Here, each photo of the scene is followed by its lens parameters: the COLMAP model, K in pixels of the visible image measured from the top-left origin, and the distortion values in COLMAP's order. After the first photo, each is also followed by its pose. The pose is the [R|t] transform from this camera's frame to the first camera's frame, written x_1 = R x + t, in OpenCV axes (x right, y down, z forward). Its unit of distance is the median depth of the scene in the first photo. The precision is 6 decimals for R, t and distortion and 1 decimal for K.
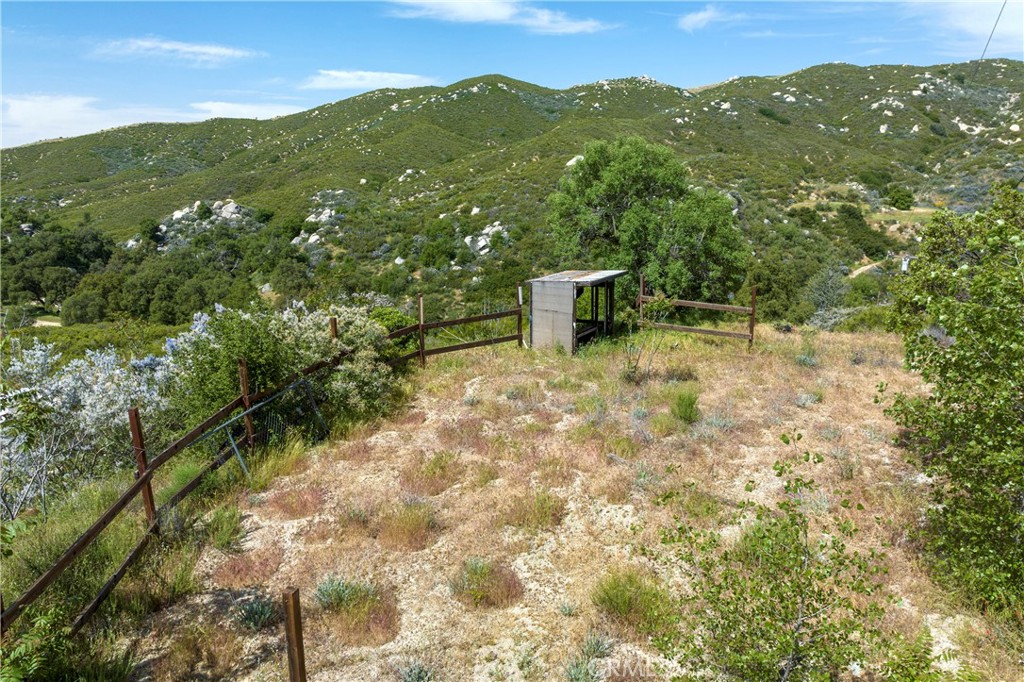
lens RADIAL K [[725.6, 0, 509.2], [0, 725.6, 336.2], [0, 0, 1]] dist [-0.062950, 0.039446]
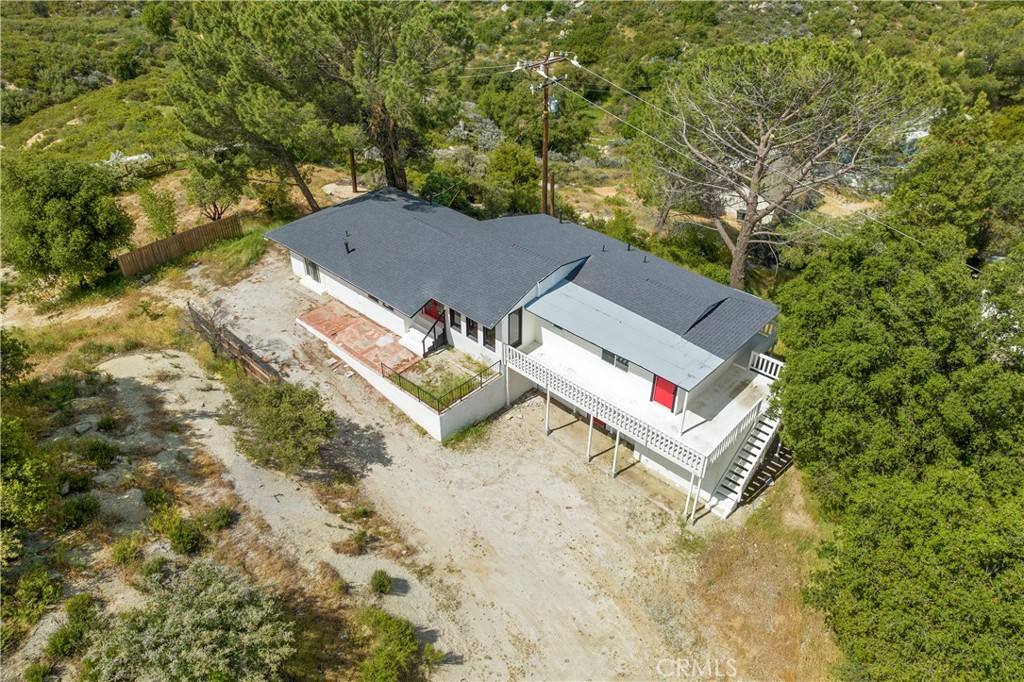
lens RADIAL K [[718.9, 0, 497.5], [0, 718.9, 343.8], [0, 0, 1]] dist [-0.032812, -0.001688]
pose [[0.952324, 0.173460, -0.250979, 0.141542], [-0.066816, 0.921254, 0.383179, -0.035257], [0.297682, -0.348141, 0.888923, -0.100566]]
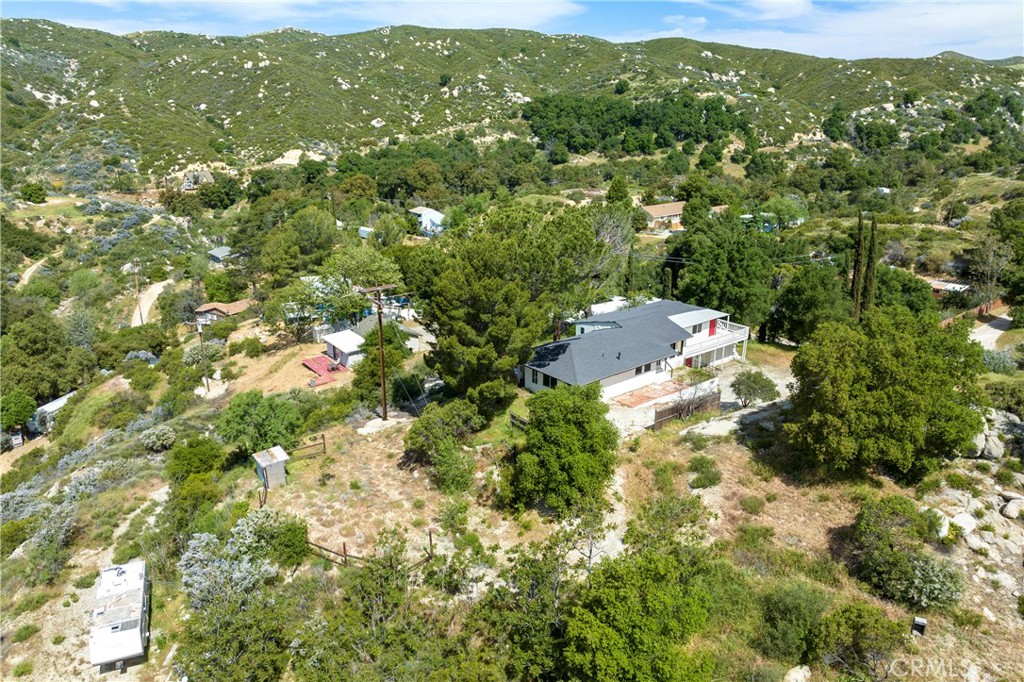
lens RADIAL K [[725.6, 0, 509.2], [0, 725.6, 336.2], [0, 0, 1]] dist [-0.062950, 0.039446]
pose [[0.417788, -0.284157, 0.862964, -0.105624], [0.217563, 0.953487, 0.208636, -0.056167], [-0.882111, 0.100584, 0.460178, -0.058783]]
